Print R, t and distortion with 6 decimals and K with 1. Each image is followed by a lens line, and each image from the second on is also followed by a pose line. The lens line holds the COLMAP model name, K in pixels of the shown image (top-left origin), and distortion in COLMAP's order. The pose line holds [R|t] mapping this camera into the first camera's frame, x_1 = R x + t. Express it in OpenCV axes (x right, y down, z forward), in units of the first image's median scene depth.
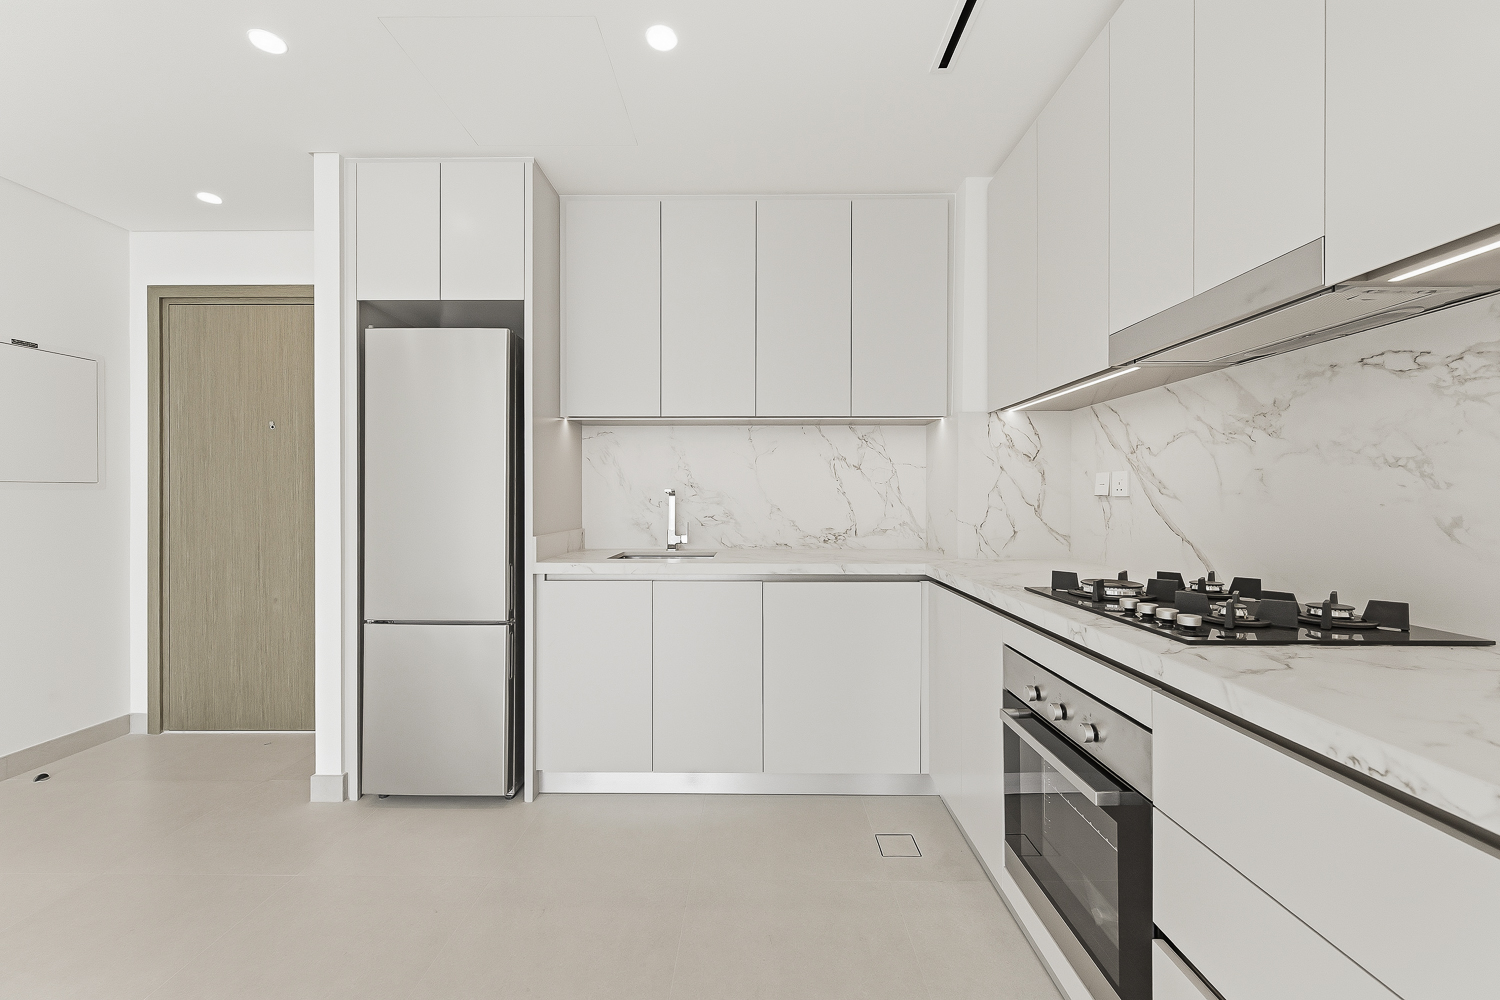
lens RADIAL K [[597.2, 0, 750.0], [0, 597.2, 500.0], [0, 0, 1]] dist [0.008156, -0.000112]
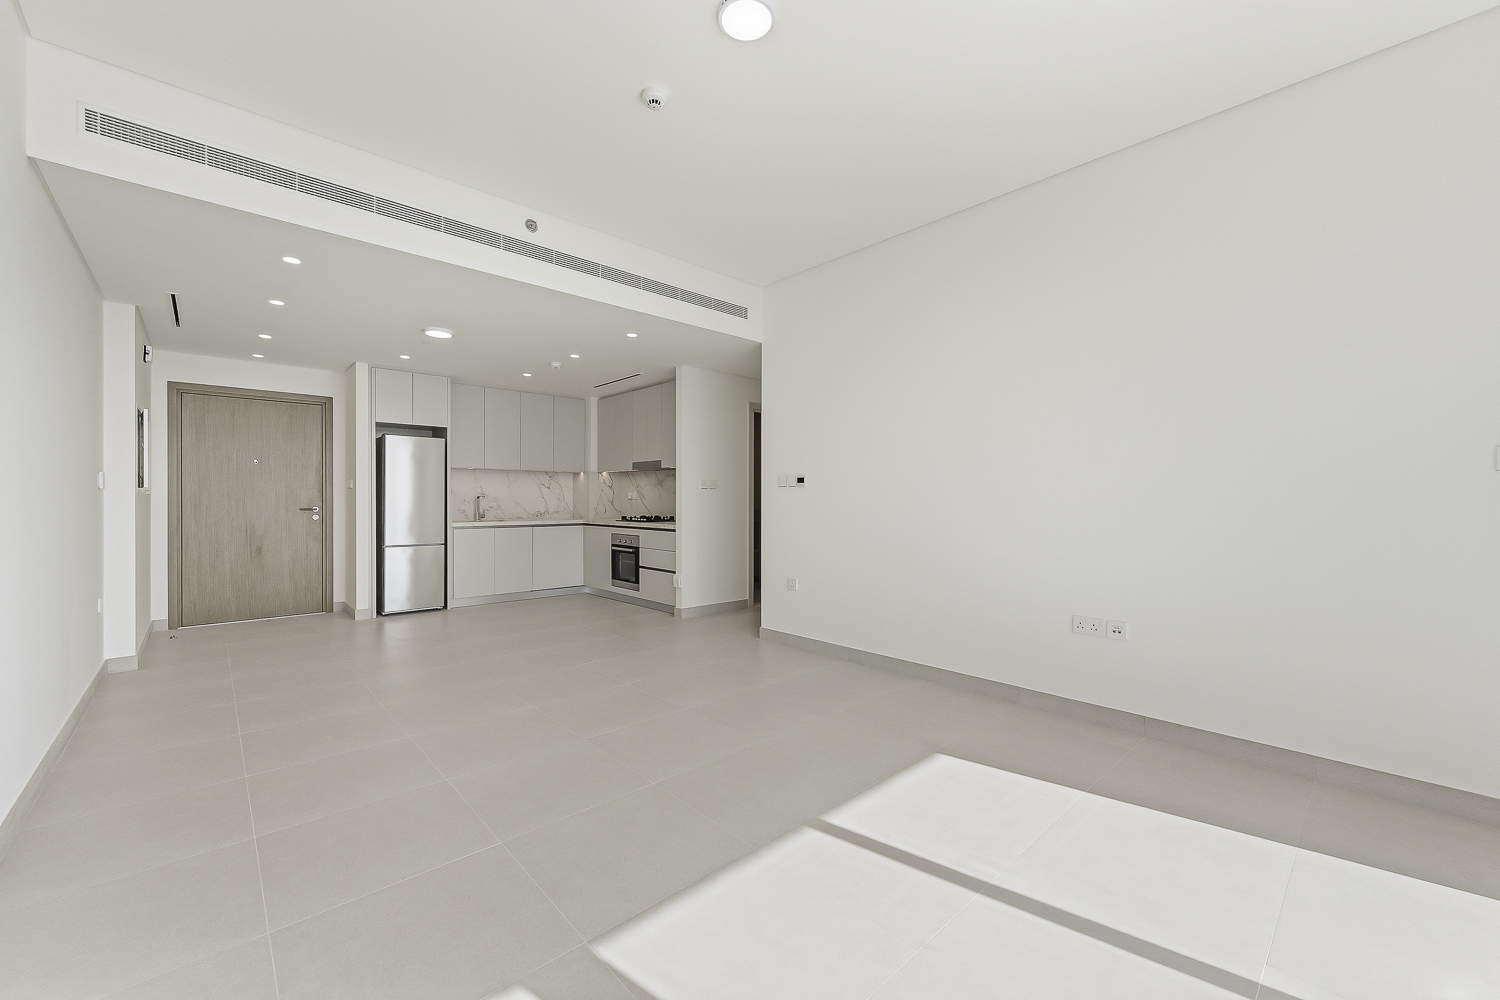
lens RADIAL K [[597.2, 0, 750.0], [0, 597.2, 500.0], [0, 0, 1]] dist [0.008156, -0.000112]
pose [[0.731808, 0.000976, 0.681510, -1.154951], [-0.000004, 0.999999, -0.001428, 0.003290], [-0.681511, 0.001042, 0.731807, -1.837204]]
